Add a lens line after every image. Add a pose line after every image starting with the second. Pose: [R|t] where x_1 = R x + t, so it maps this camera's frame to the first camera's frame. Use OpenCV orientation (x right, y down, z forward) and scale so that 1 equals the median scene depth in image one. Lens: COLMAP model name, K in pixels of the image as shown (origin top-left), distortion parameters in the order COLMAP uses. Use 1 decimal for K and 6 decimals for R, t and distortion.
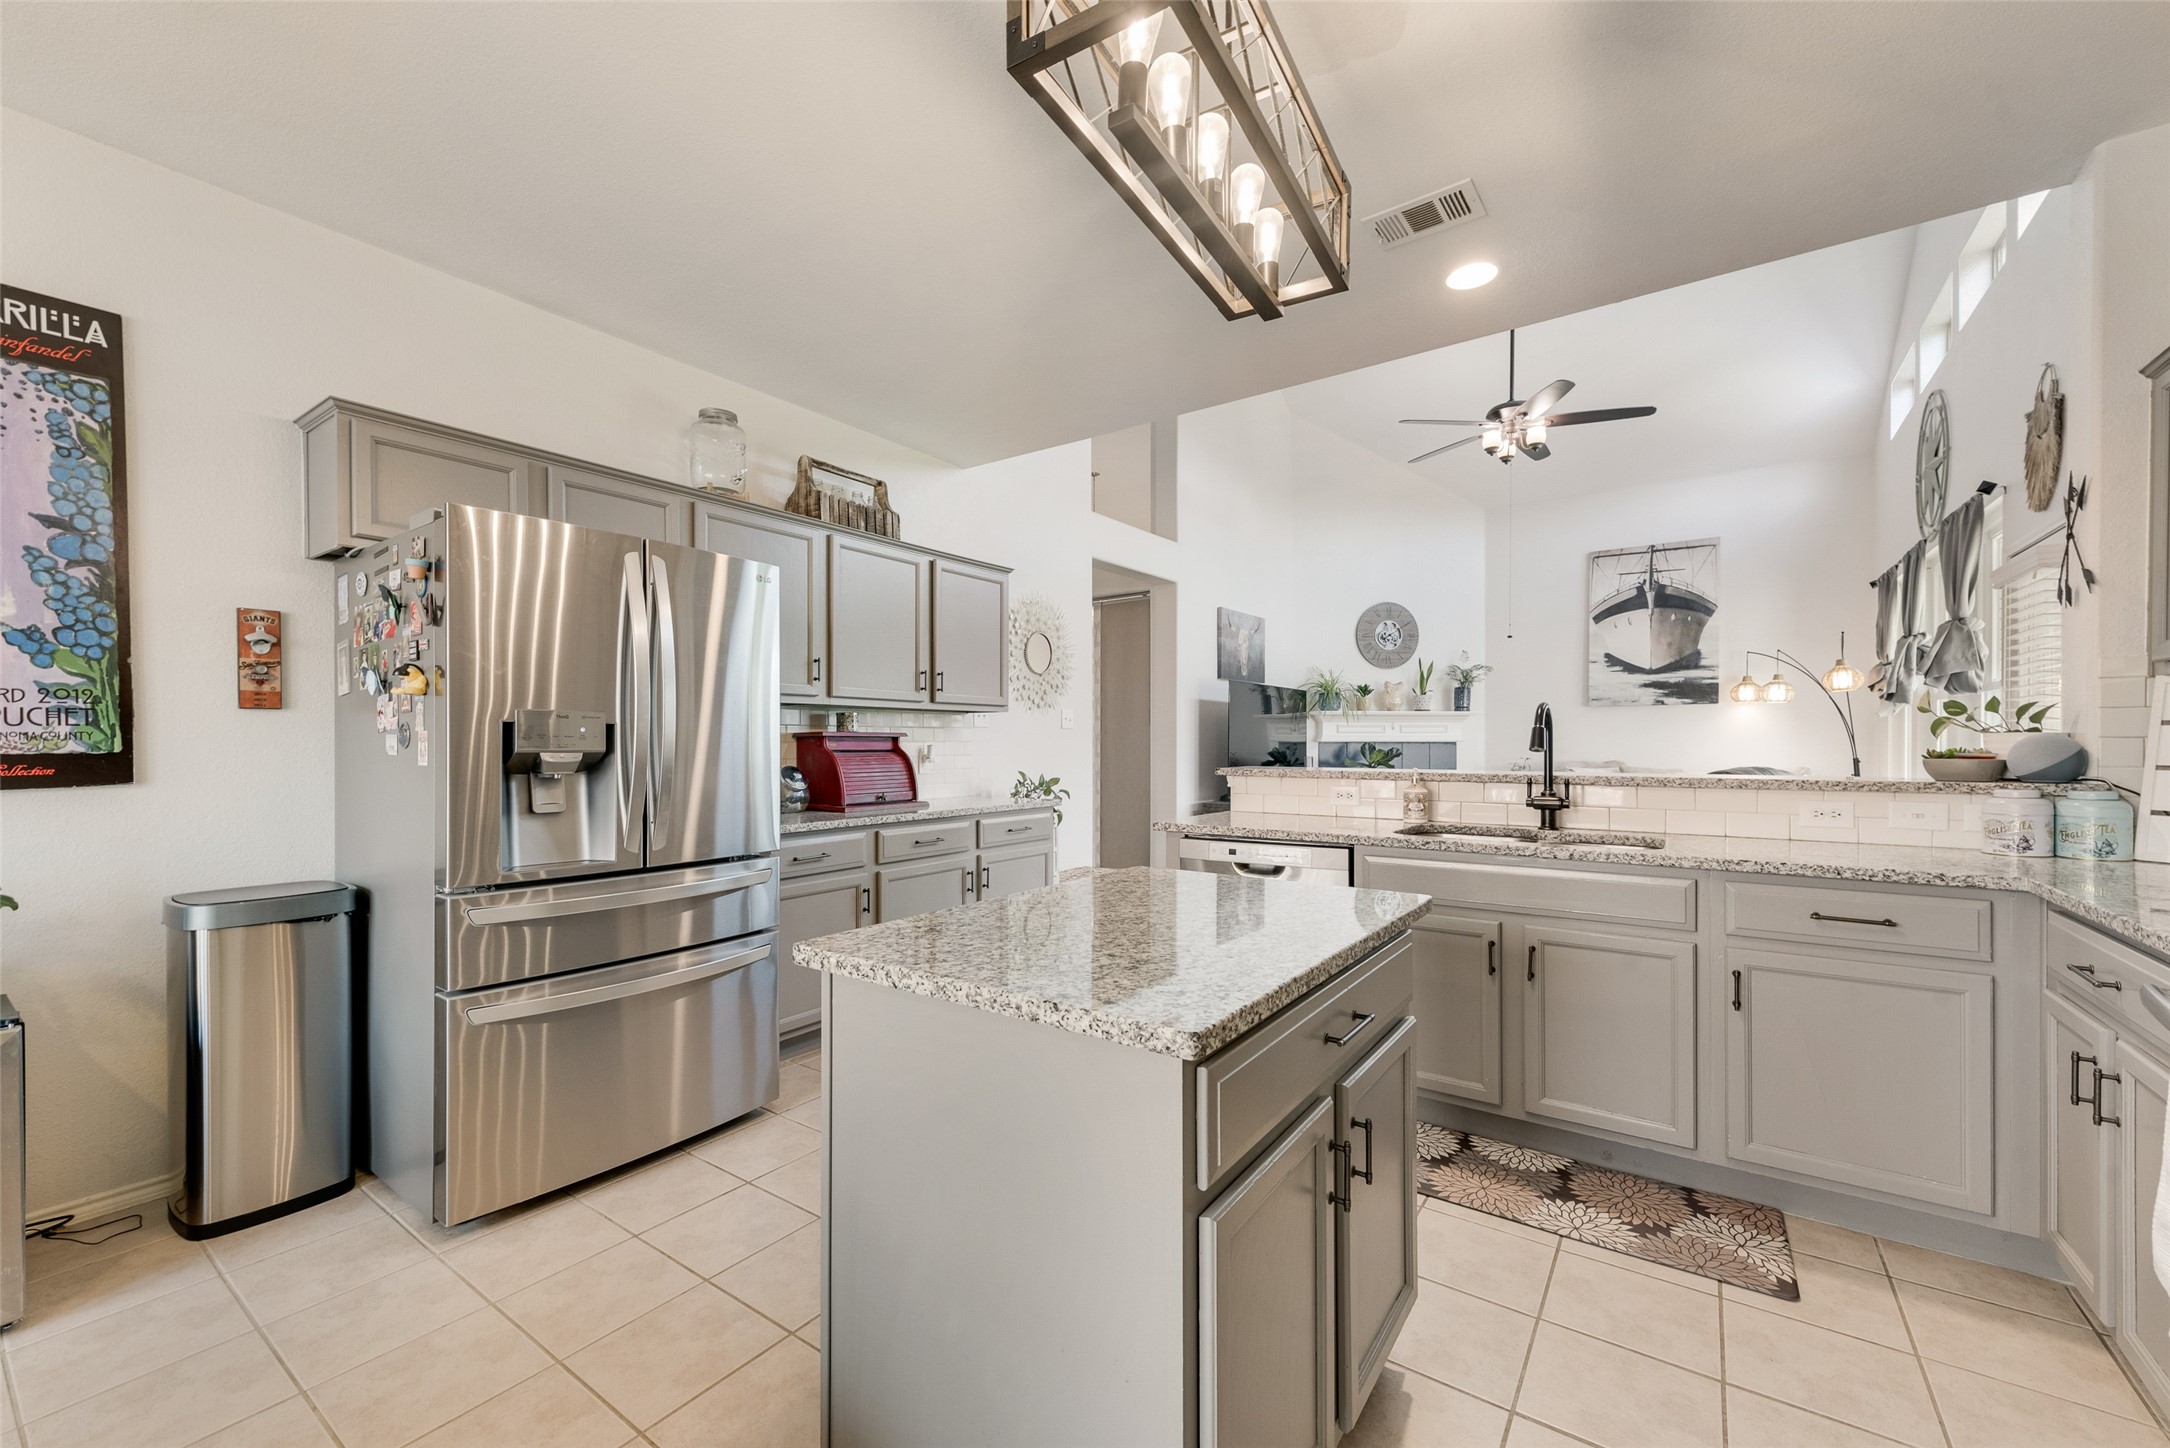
lens RADIAL K [[859.6, 0, 1081.5], [0, 859.6, 746.4], [0, 0, 1]] dist [0.014783, -0.003678]
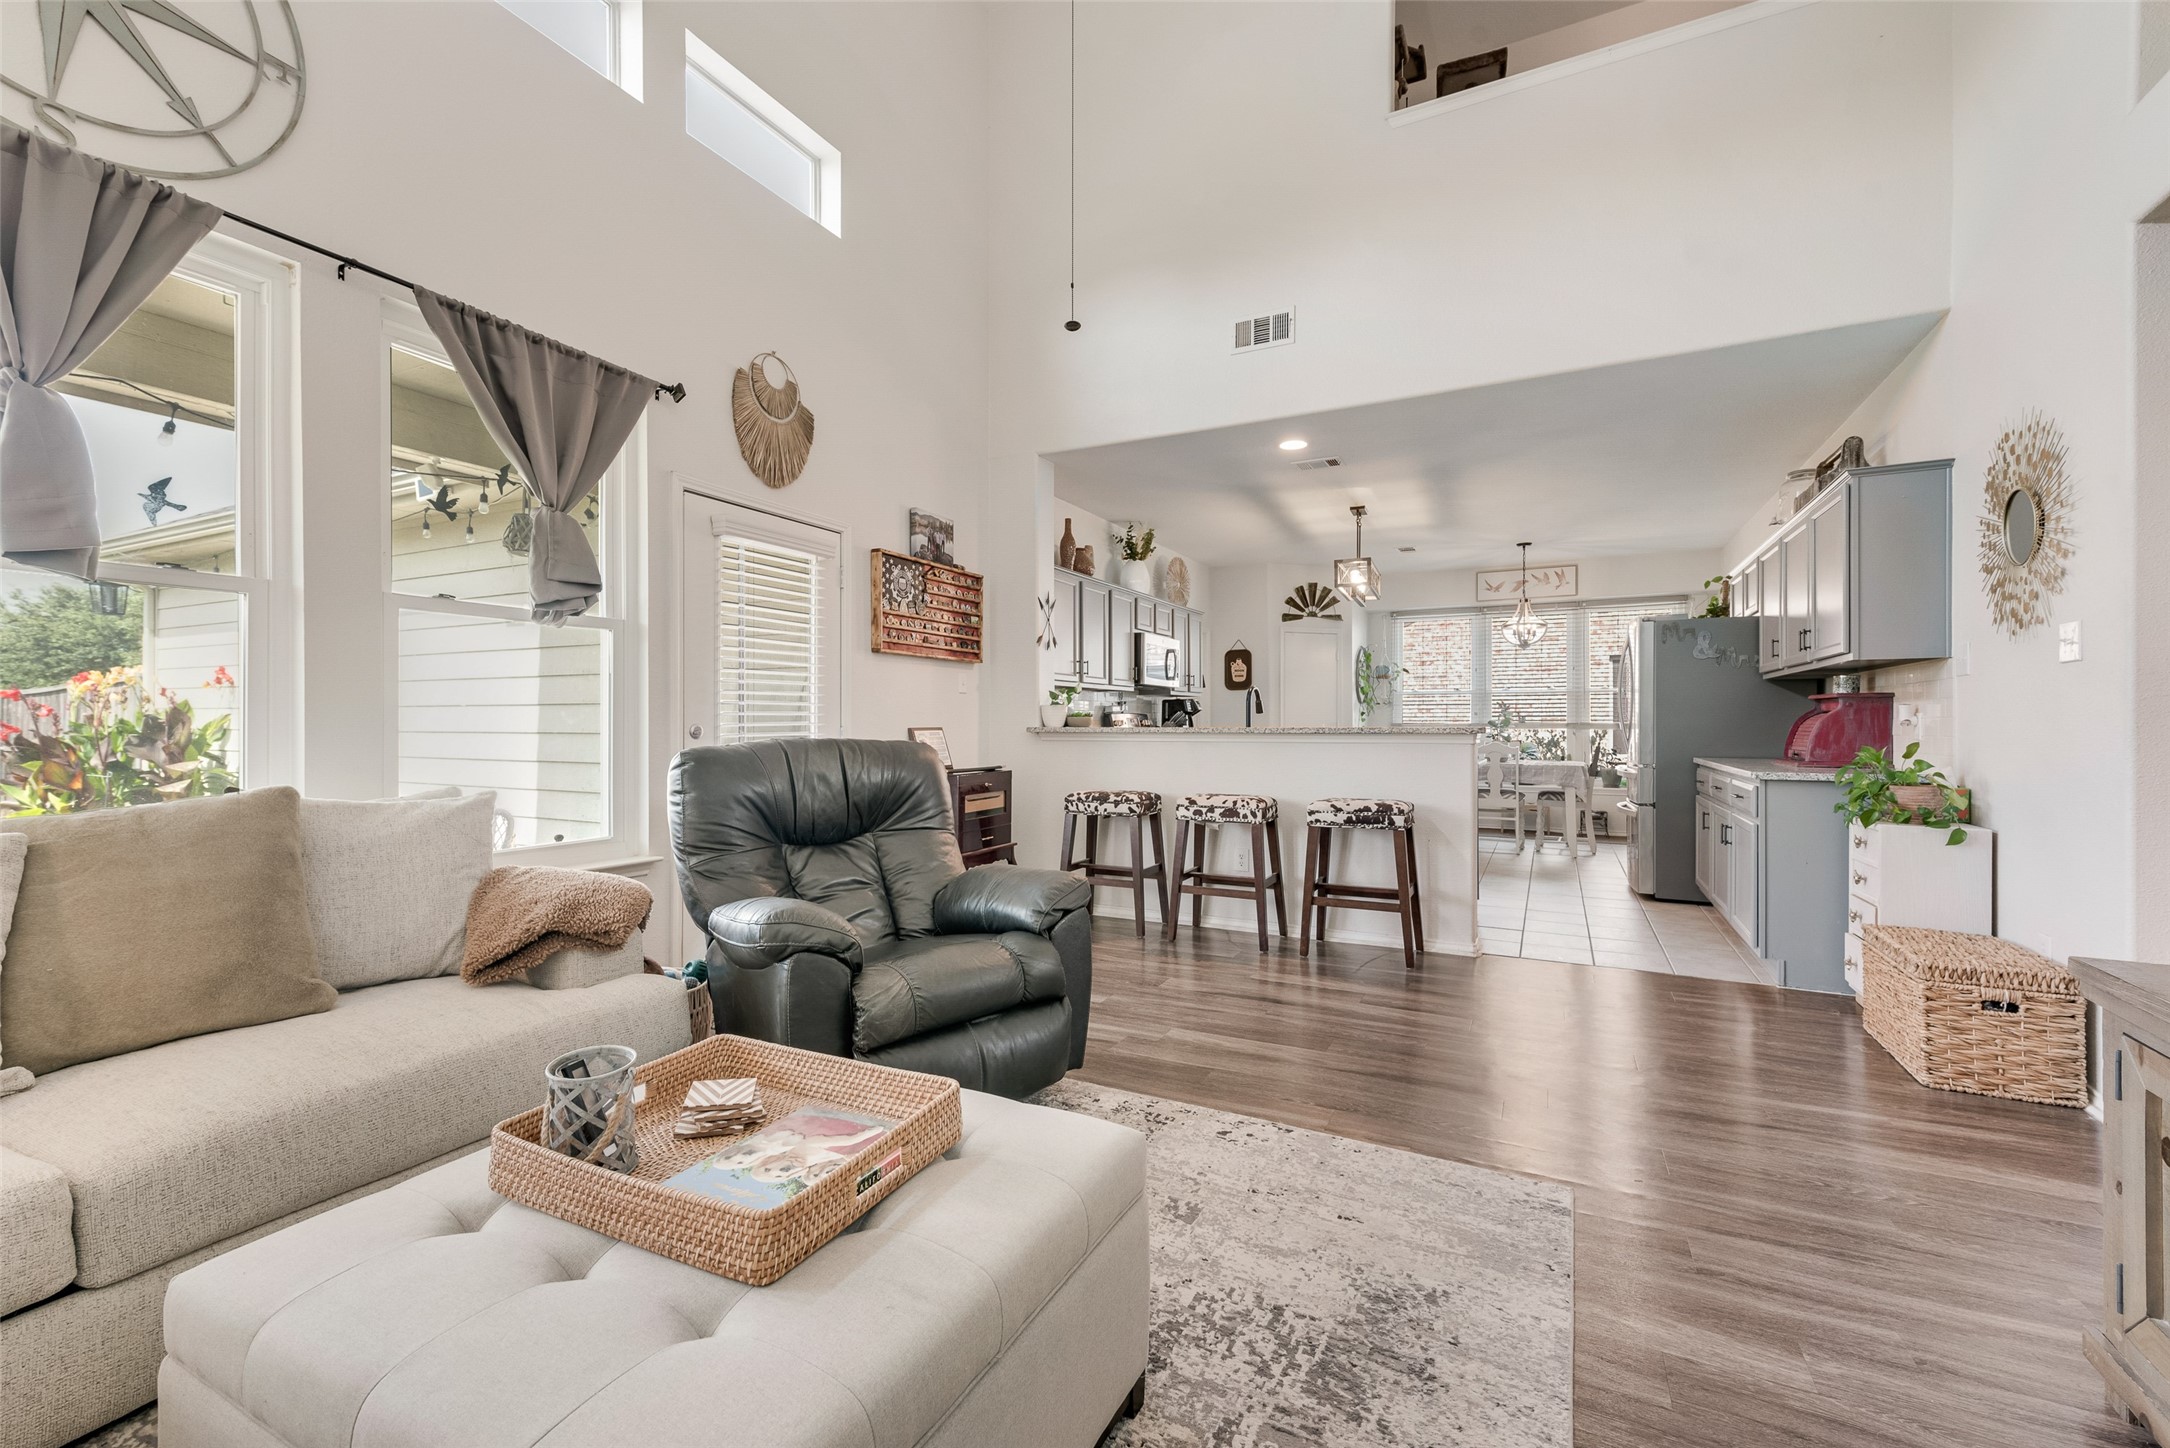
lens RADIAL K [[897.8, 0, 1094.3], [0, 897.8, 724.4], [0, 0, 1]] dist [0.016382, -0.004347]
pose [[-0.988655, 0.002569, -0.150183, 0.404028], [0.002005, 0.999990, 0.003906, 0.007206], [0.150191, 0.003561, -0.988651, 0.988107]]
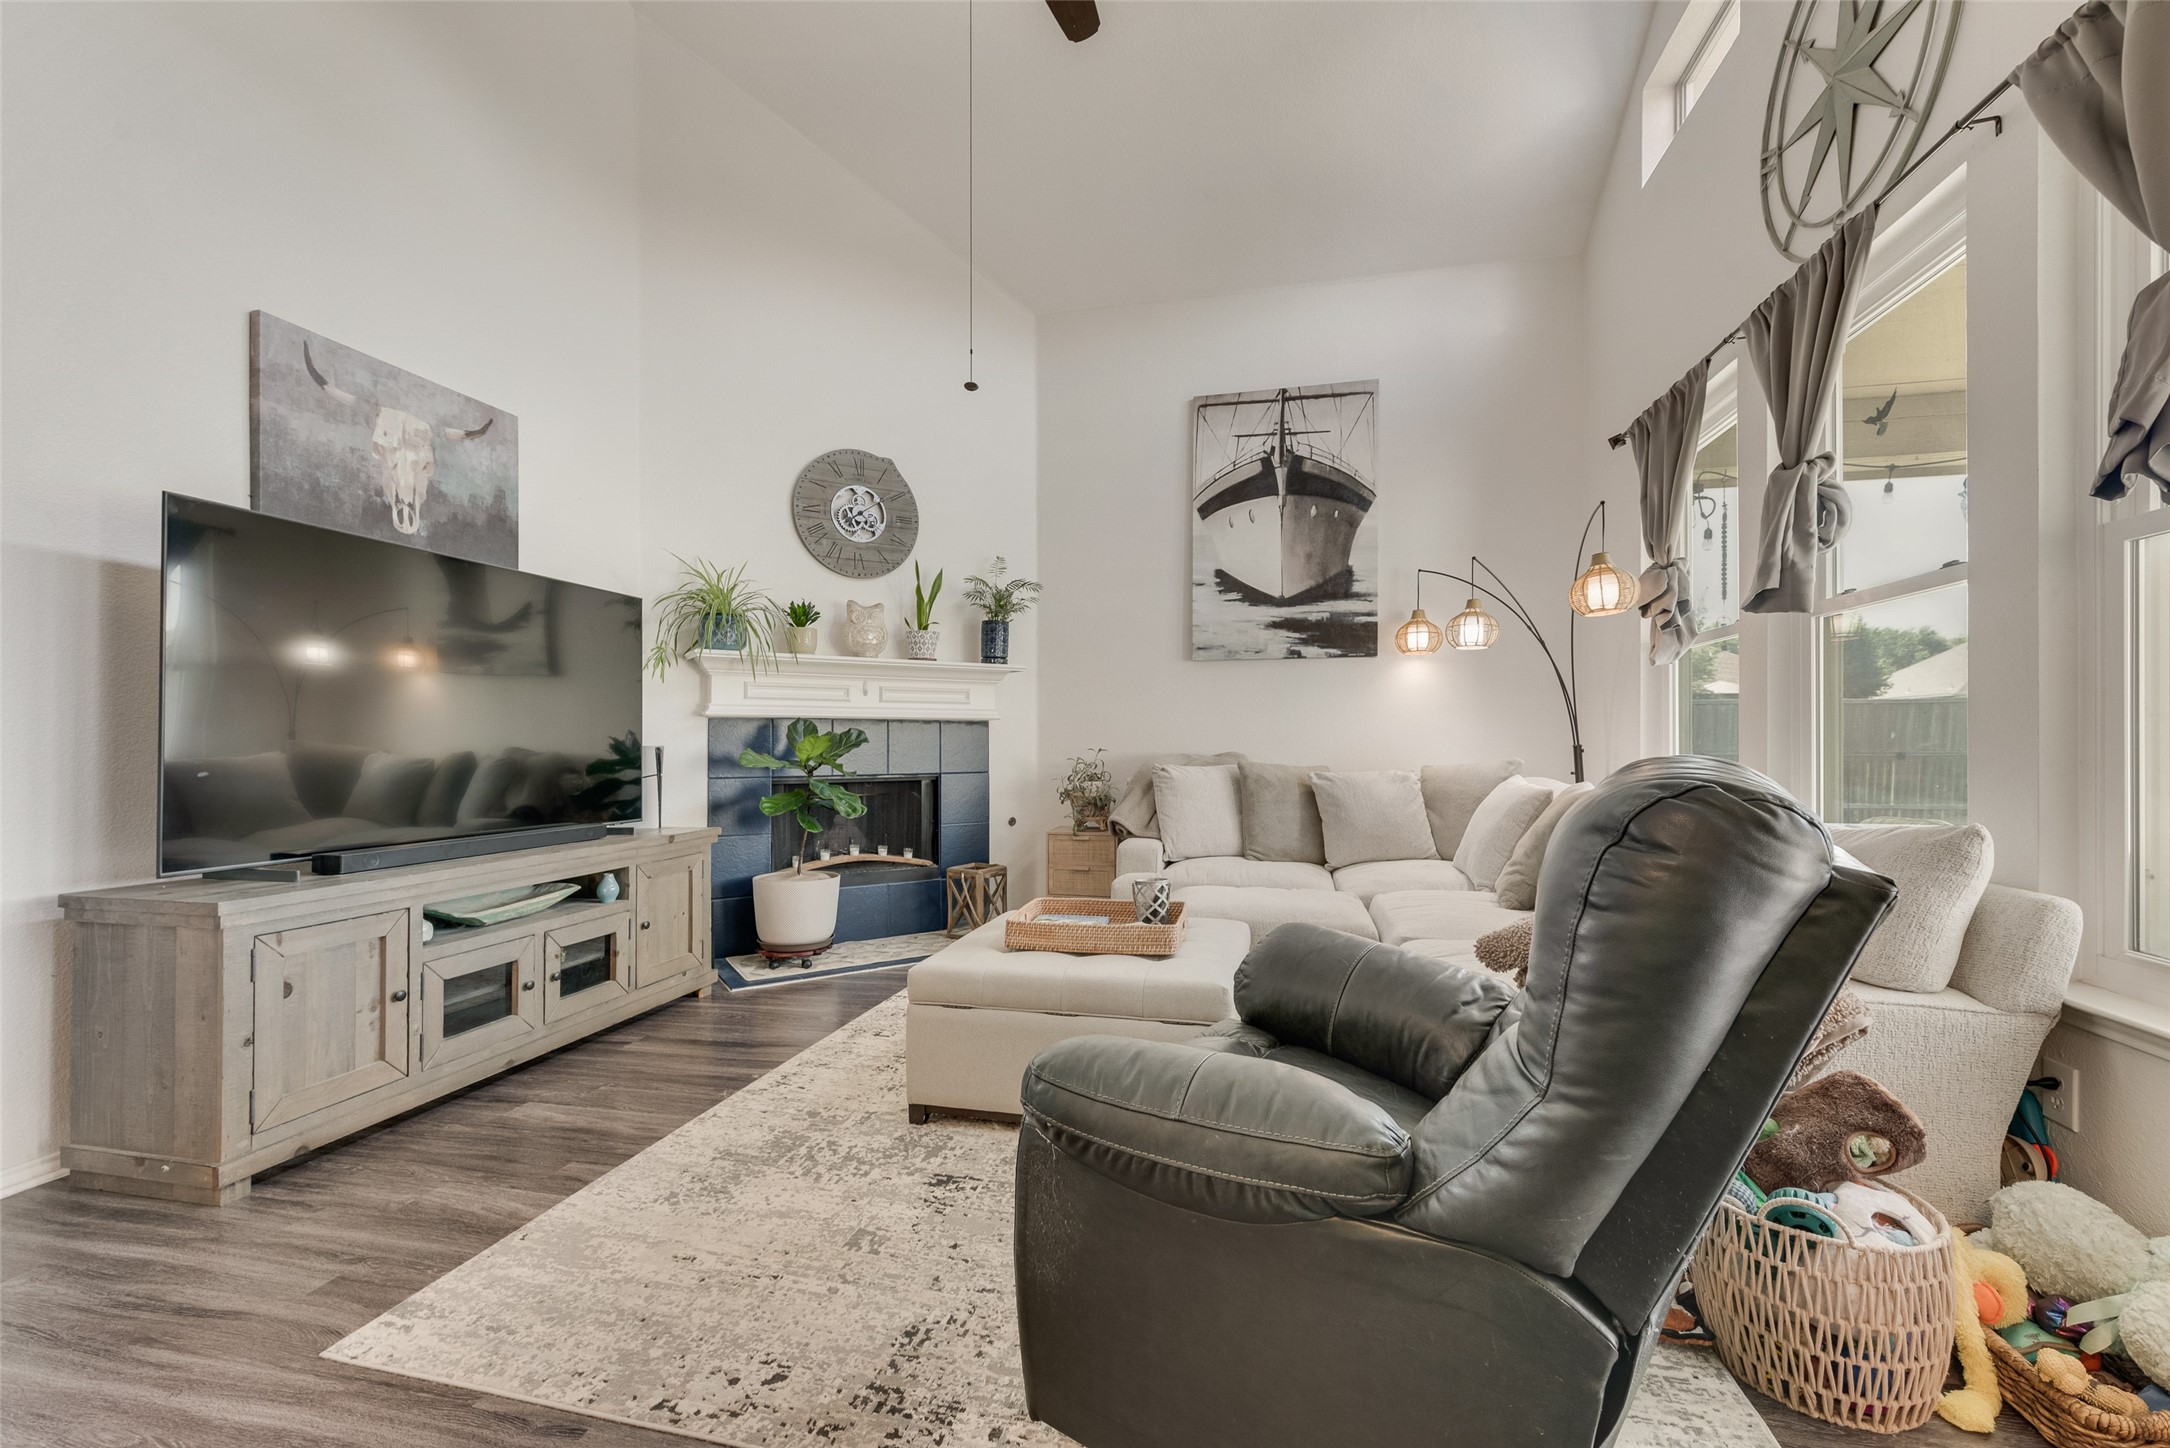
lens RADIAL K [[897.8, 0, 1088.3], [0, 897.8, 738.4], [0, 0, 1]] dist [0.016382, -0.004347]
pose [[0.921535, 0.001559, 0.388292, 0.302209], [0.001471, 0.999971, -0.007505, 0.011926], [-0.388293, 0.007487, 0.921506, 0.493352]]
